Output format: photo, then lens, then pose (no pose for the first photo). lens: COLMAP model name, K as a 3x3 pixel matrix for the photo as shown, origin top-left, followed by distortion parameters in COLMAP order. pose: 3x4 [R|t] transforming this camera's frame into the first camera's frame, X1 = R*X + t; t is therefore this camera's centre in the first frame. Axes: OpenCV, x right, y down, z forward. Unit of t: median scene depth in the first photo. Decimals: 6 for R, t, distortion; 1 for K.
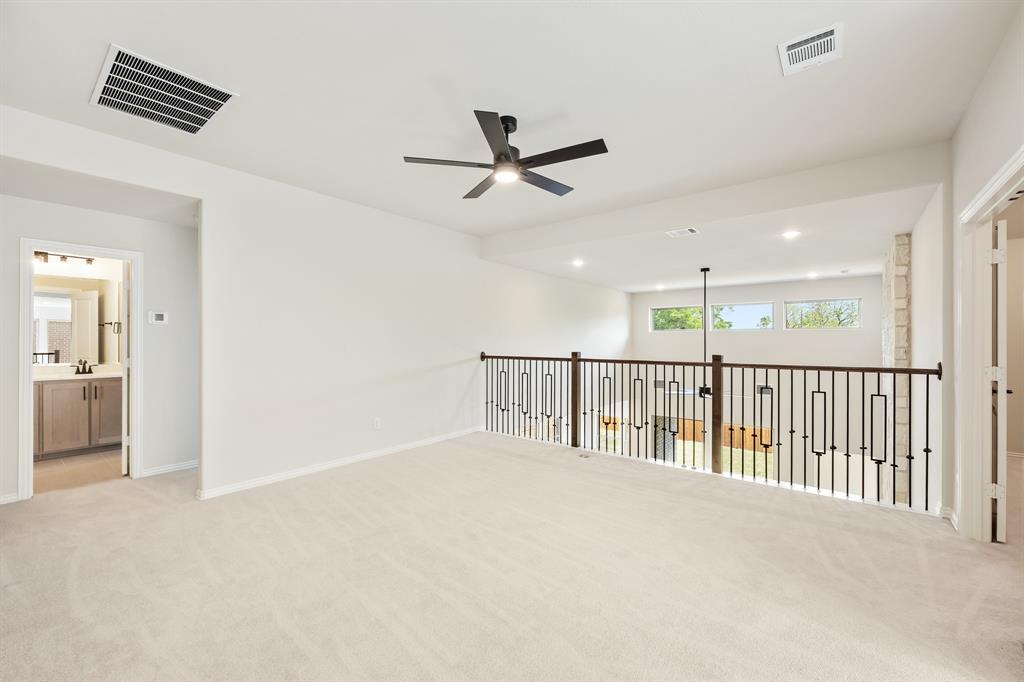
lens RADIAL K [[411.1, 0, 513.6], [0, 411.1, 337.8], [0, 0, 1]] dist [-0.002339, 0.000106]
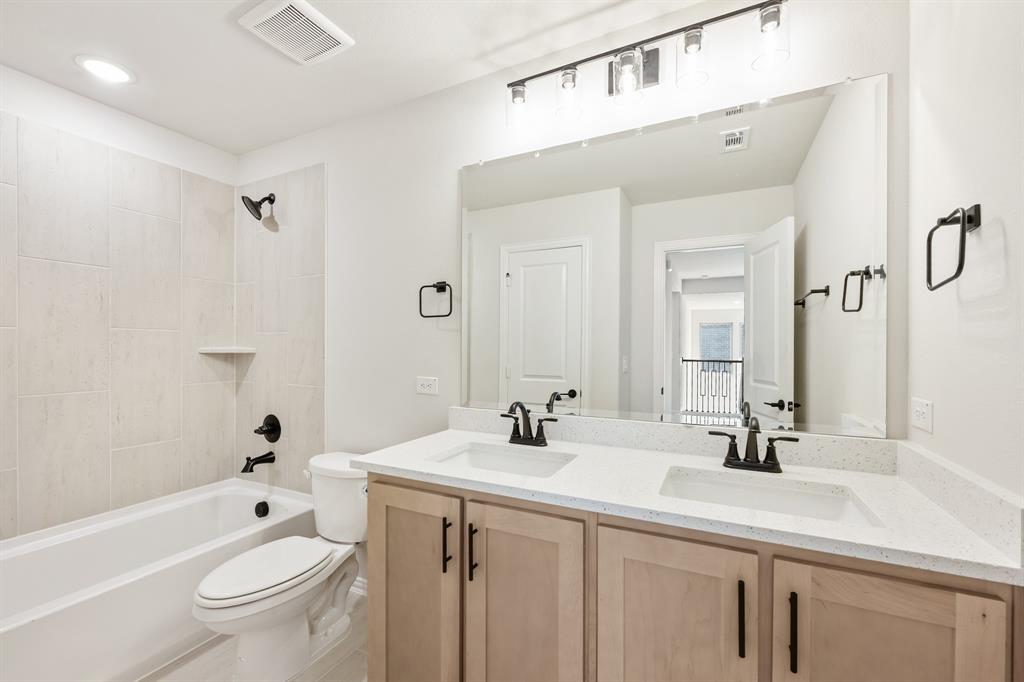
lens RADIAL K [[411.1, 0, 509.9], [0, 411.1, 342.9], [0, 0, 1]] dist [-0.002339, 0.000106]
pose [[0.185984, 0.004790, -0.982541, -0.814173], [-0.003528, 0.999985, 0.004208, 0.007948], [0.982546, 0.002684, 0.185998, 0.794271]]
